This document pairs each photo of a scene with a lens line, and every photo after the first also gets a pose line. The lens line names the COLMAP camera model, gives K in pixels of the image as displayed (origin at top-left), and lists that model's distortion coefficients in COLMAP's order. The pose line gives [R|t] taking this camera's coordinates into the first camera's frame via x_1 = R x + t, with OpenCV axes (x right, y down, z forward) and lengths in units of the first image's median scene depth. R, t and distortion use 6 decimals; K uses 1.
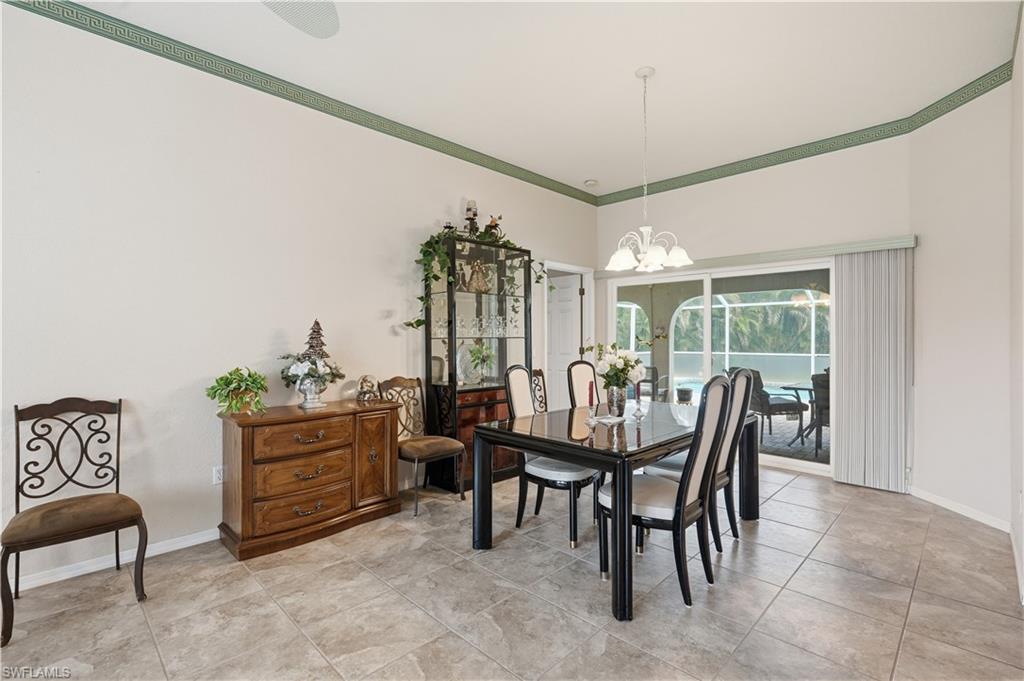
lens RADIAL K [[468.8, 0, 514.7], [0, 468.8, 333.8], [0, 0, 1]] dist [-0.023977, 0.000359]
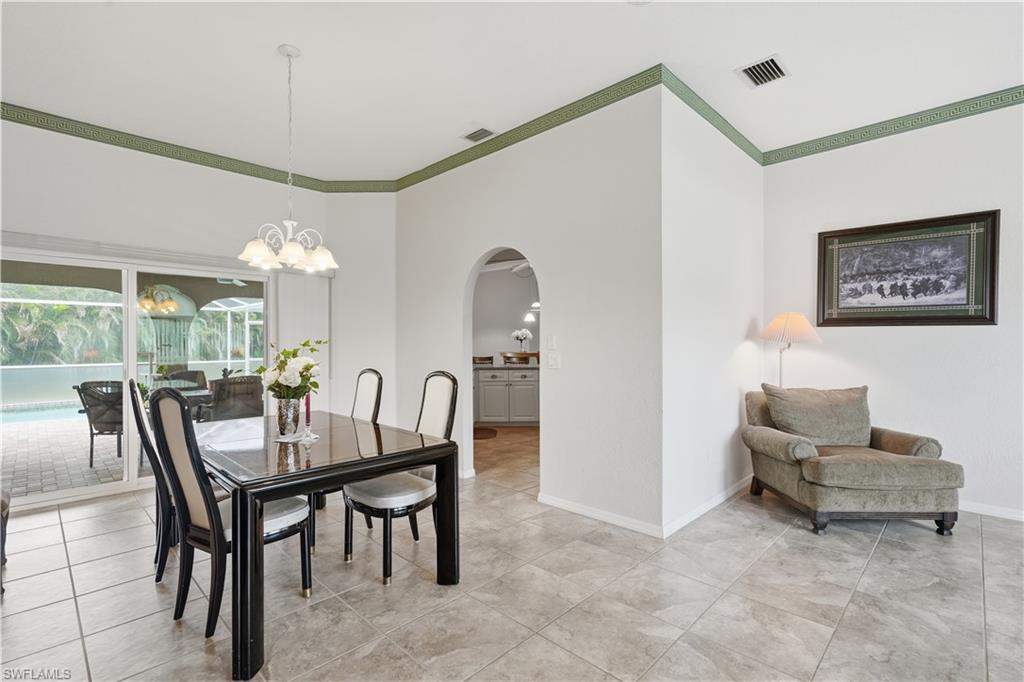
lens RADIAL K [[468.8, 0, 510.8], [0, 468.8, 345.6], [0, 0, 1]] dist [-0.023977, 0.000359]
pose [[-0.014572, -0.006064, 0.999875, -0.651305], [-0.002439, 0.999979, 0.006029, 0.006433], [-0.999891, -0.002351, -0.014586, 0.605915]]
